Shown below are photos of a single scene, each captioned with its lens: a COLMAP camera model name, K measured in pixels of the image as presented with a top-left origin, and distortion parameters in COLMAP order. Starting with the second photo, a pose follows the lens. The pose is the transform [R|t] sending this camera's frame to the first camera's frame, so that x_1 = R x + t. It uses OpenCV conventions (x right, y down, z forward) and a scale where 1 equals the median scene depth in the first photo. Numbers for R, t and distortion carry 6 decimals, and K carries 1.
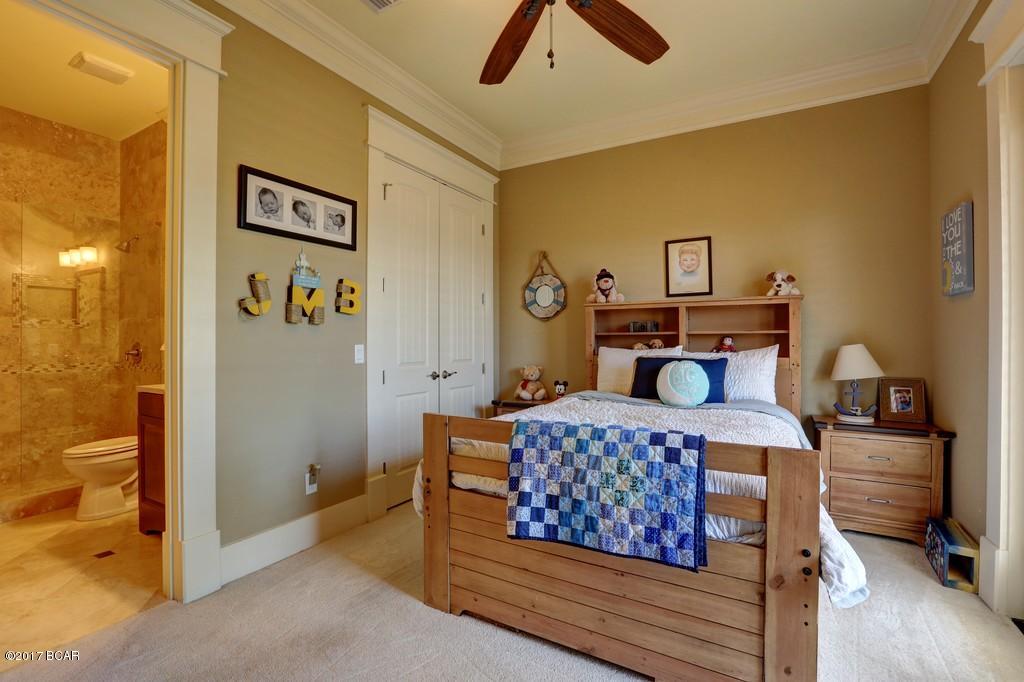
lens RADIAL K [[465.2, 0, 504.0], [0, 465.2, 338.3], [0, 0, 1]] dist [-0.039412, 0.006777]
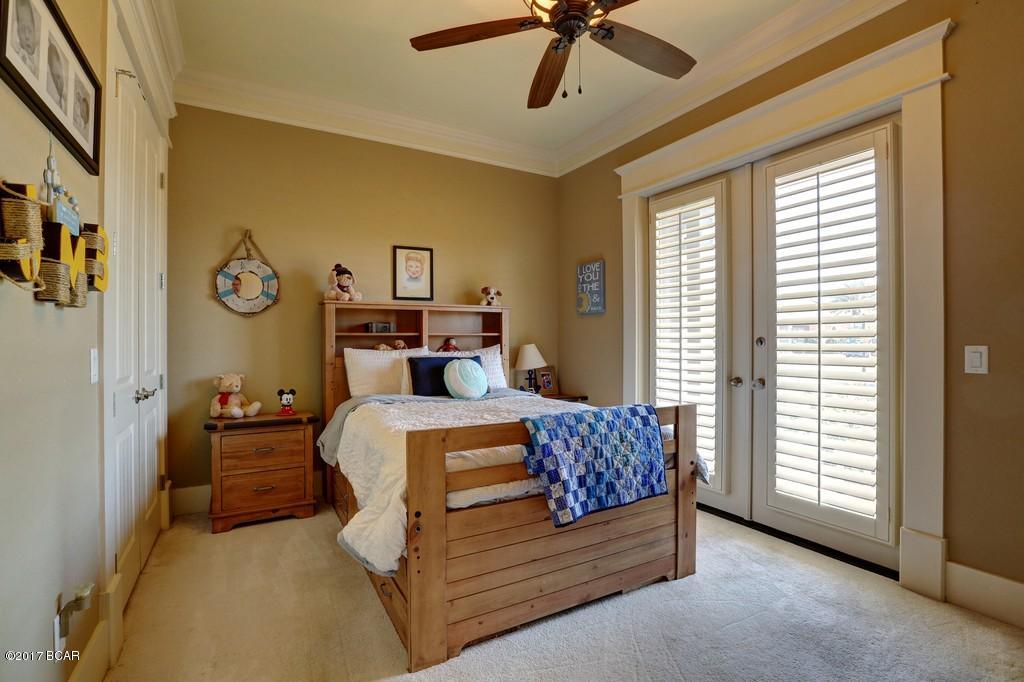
lens RADIAL K [[465.2, 0, 508.6], [0, 465.2, 342.5], [0, 0, 1]] dist [-0.039412, 0.006777]
pose [[0.505377, -0.003199, 0.862893, -0.774168], [-0.001762, 0.999987, 0.004739, 0.004507], [-0.862897, -0.003916, 0.505365, 0.462393]]
